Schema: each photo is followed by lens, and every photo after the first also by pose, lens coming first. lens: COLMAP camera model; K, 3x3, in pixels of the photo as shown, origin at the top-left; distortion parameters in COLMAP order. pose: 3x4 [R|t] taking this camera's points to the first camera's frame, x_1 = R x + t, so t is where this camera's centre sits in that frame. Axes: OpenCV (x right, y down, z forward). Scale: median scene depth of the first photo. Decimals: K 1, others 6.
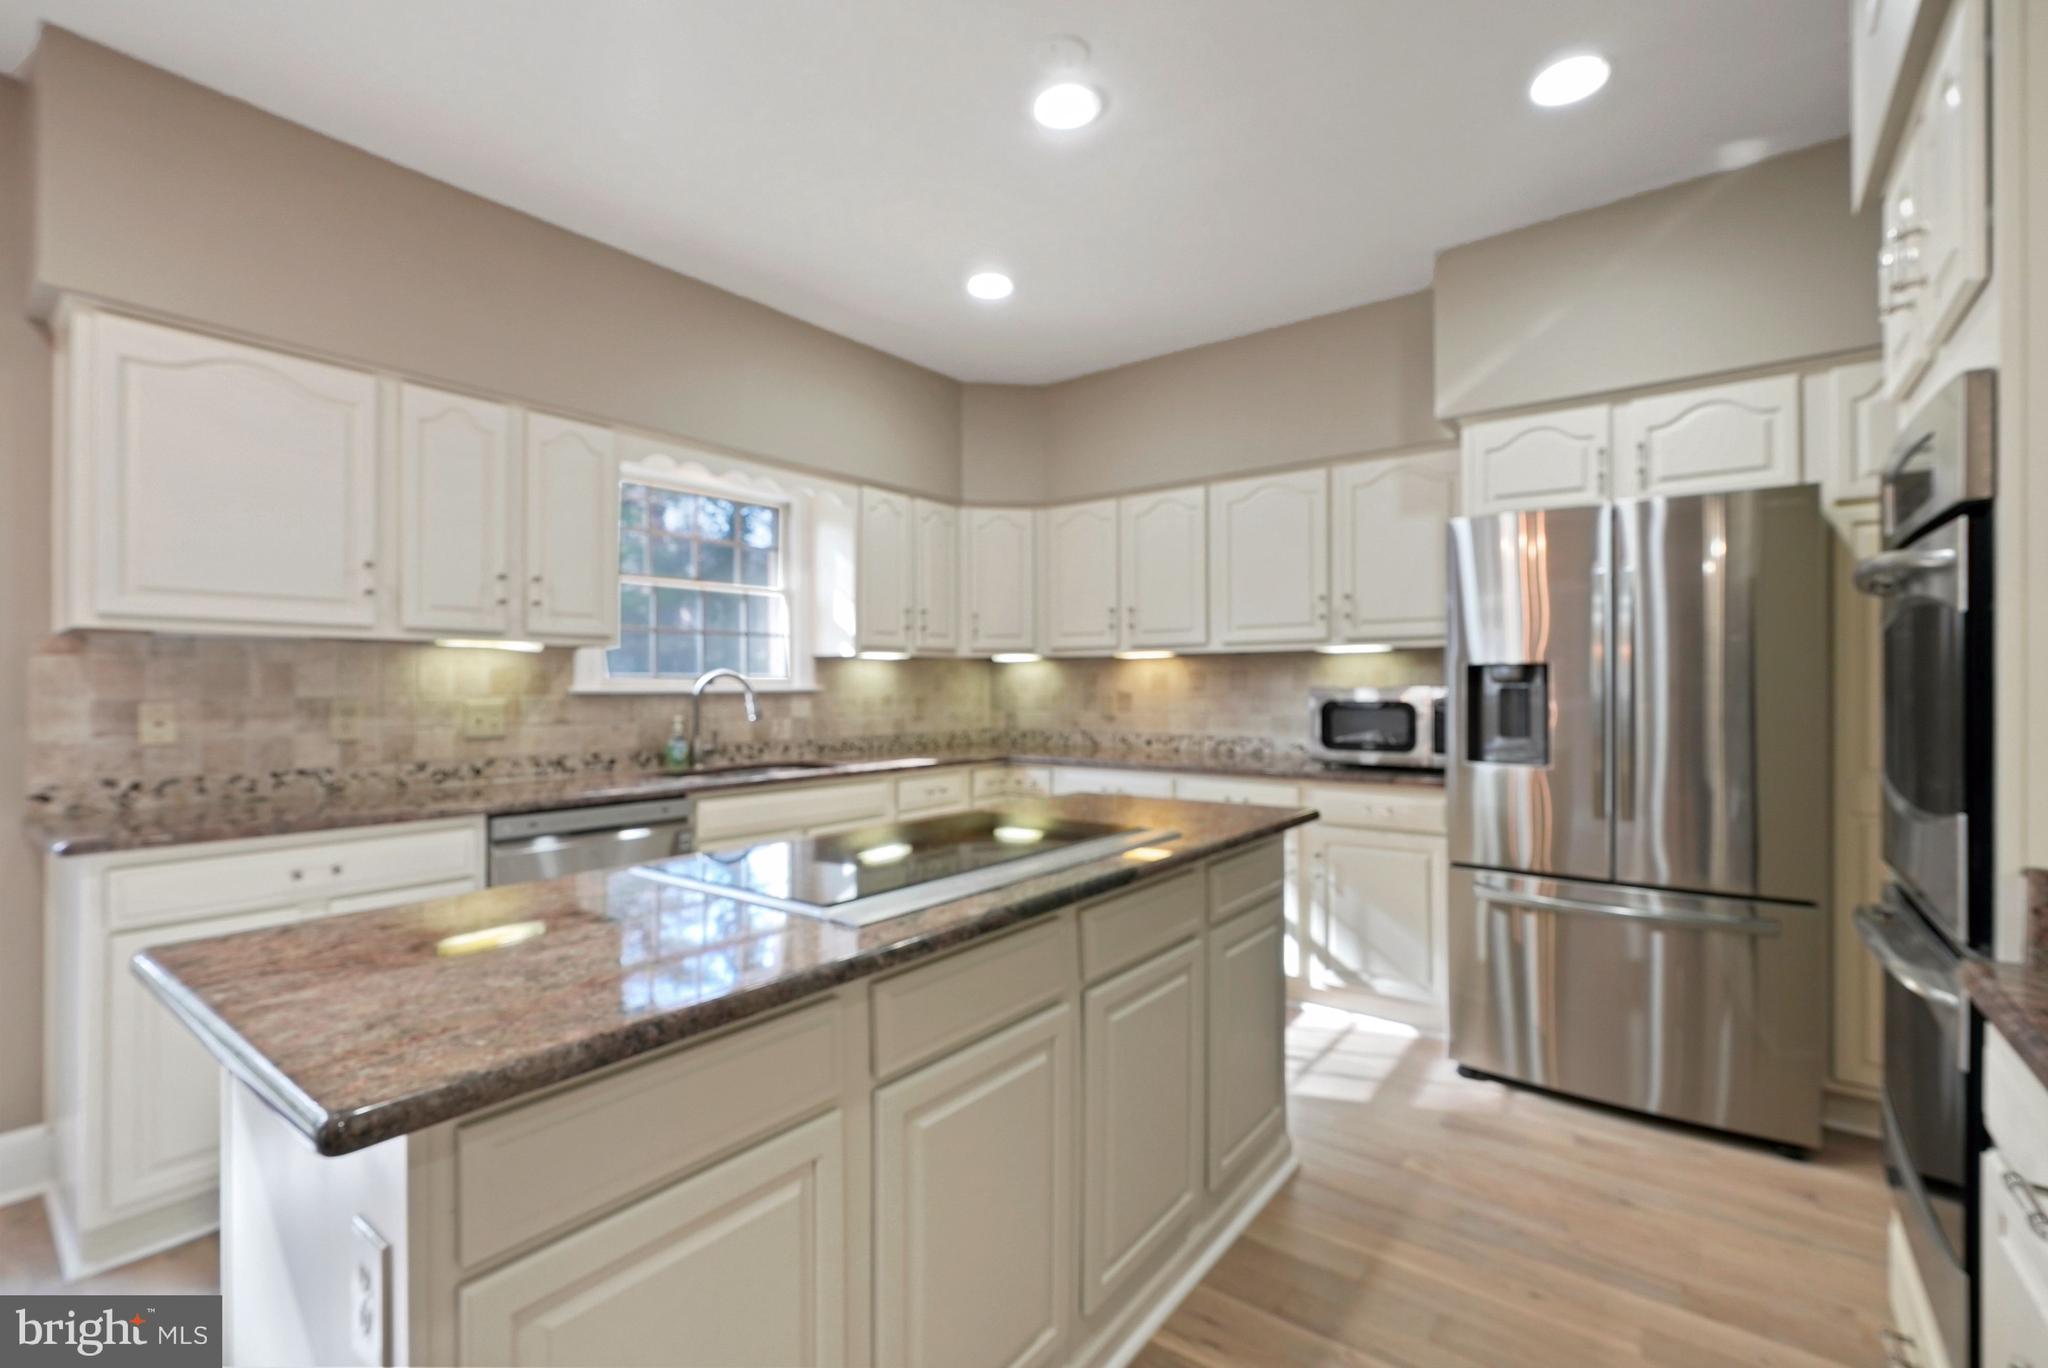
lens RADIAL K [[897.9, 0, 1018.7], [0, 897.9, 685.4], [0, 0, 1]] dist [-0.010277, 0.000569]
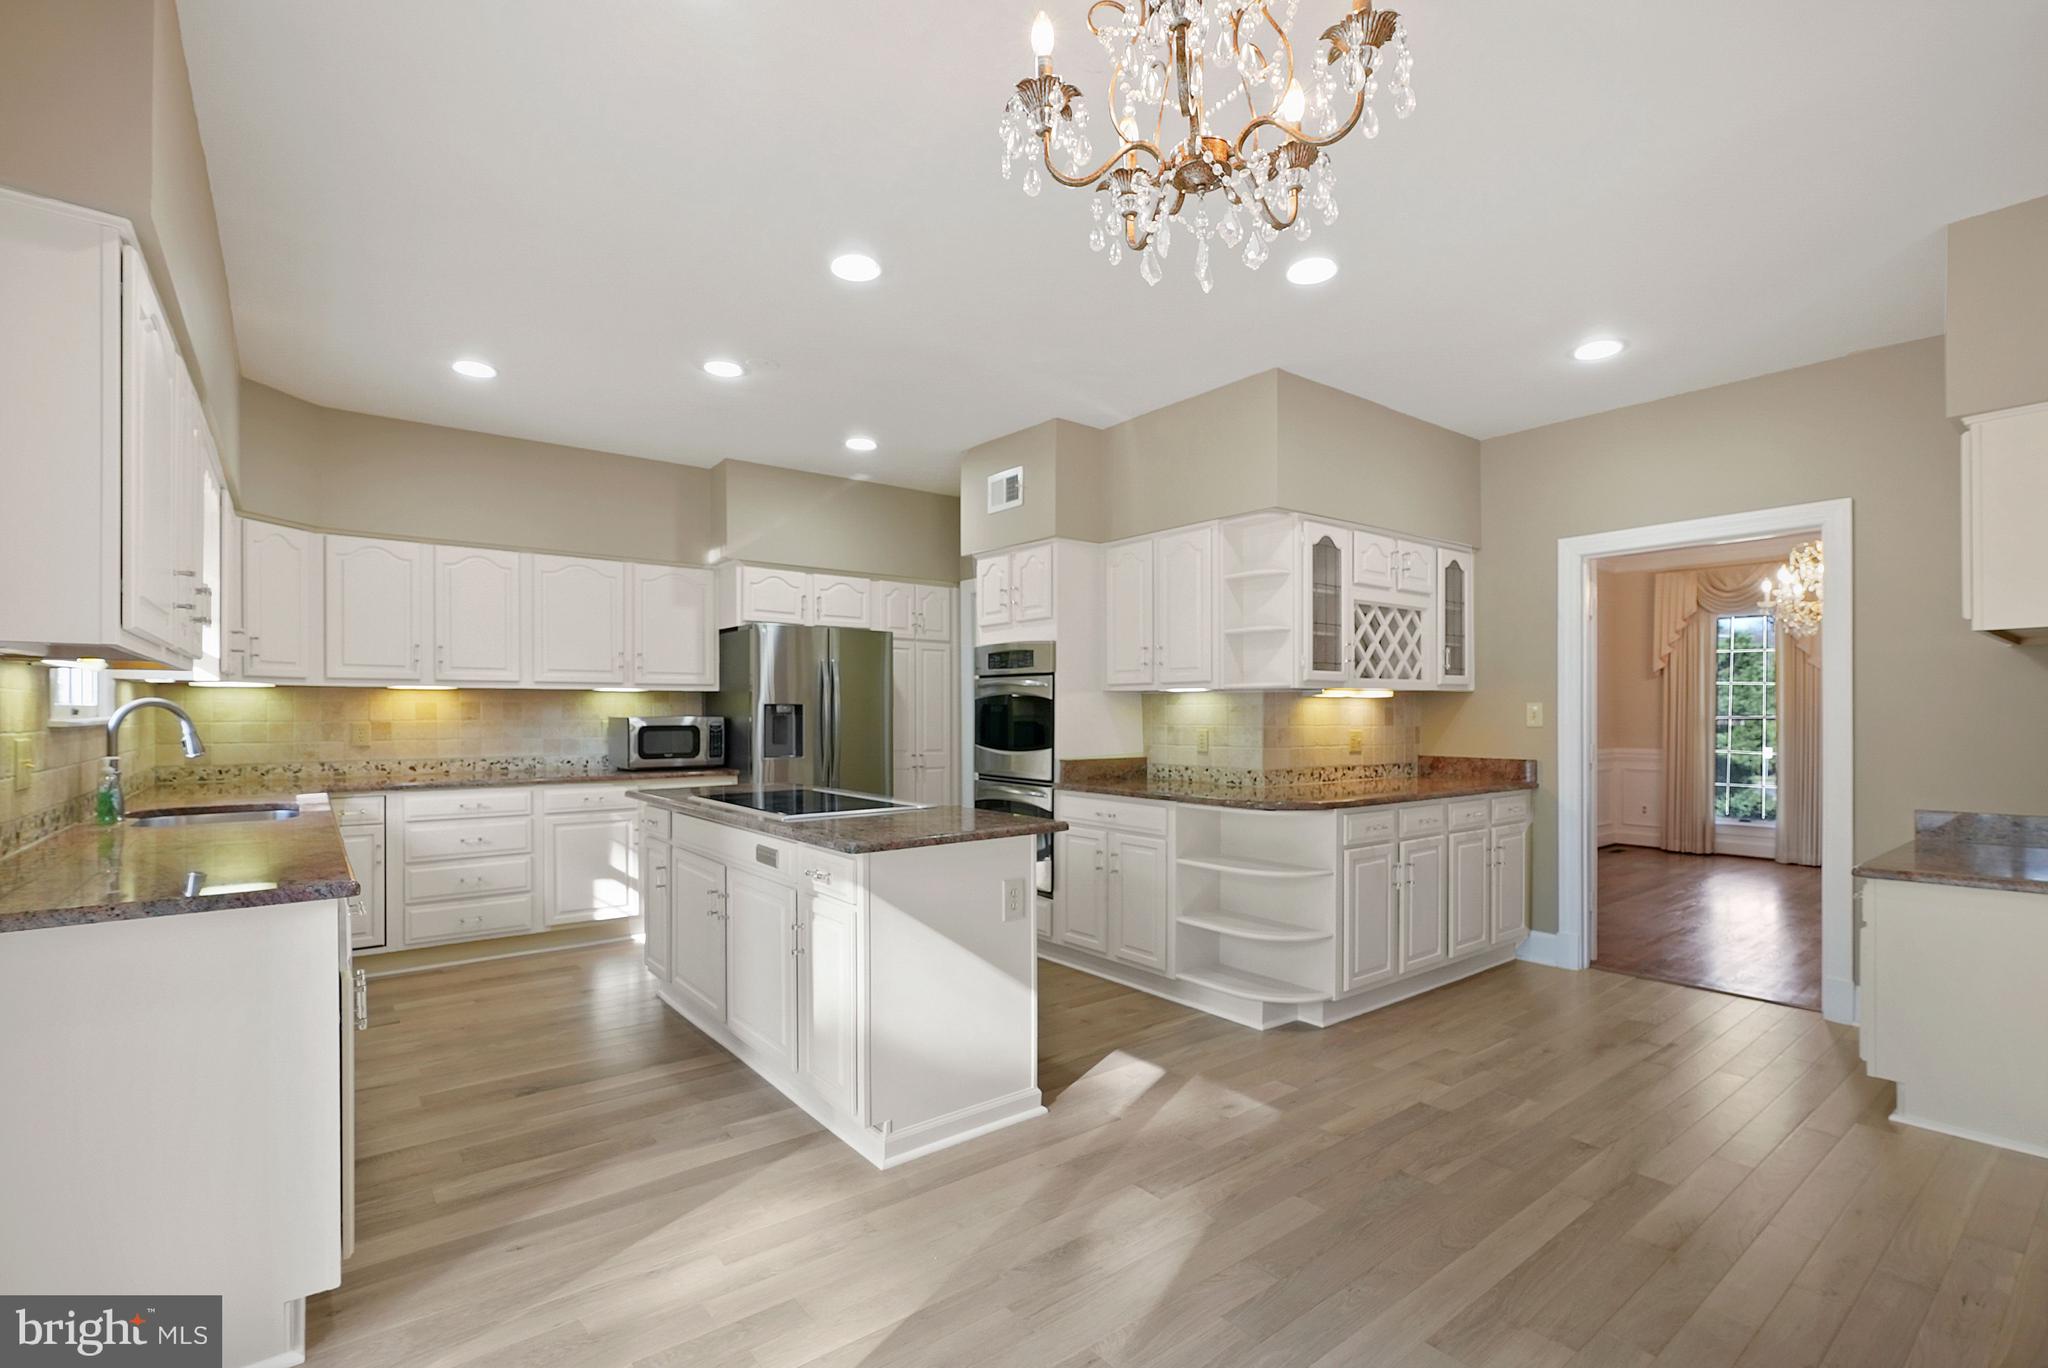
lens RADIAL K [[931.3, 0, 1019.4], [0, 931.3, 701.4], [0, 0, 1]] dist [-0.012070, -0.000062]
pose [[0.251761, 0.012606, 0.967707, -1.046554], [-0.000727, 0.999917, -0.012837, -0.003901], [-0.967789, 0.002529, 0.251749, 0.019144]]
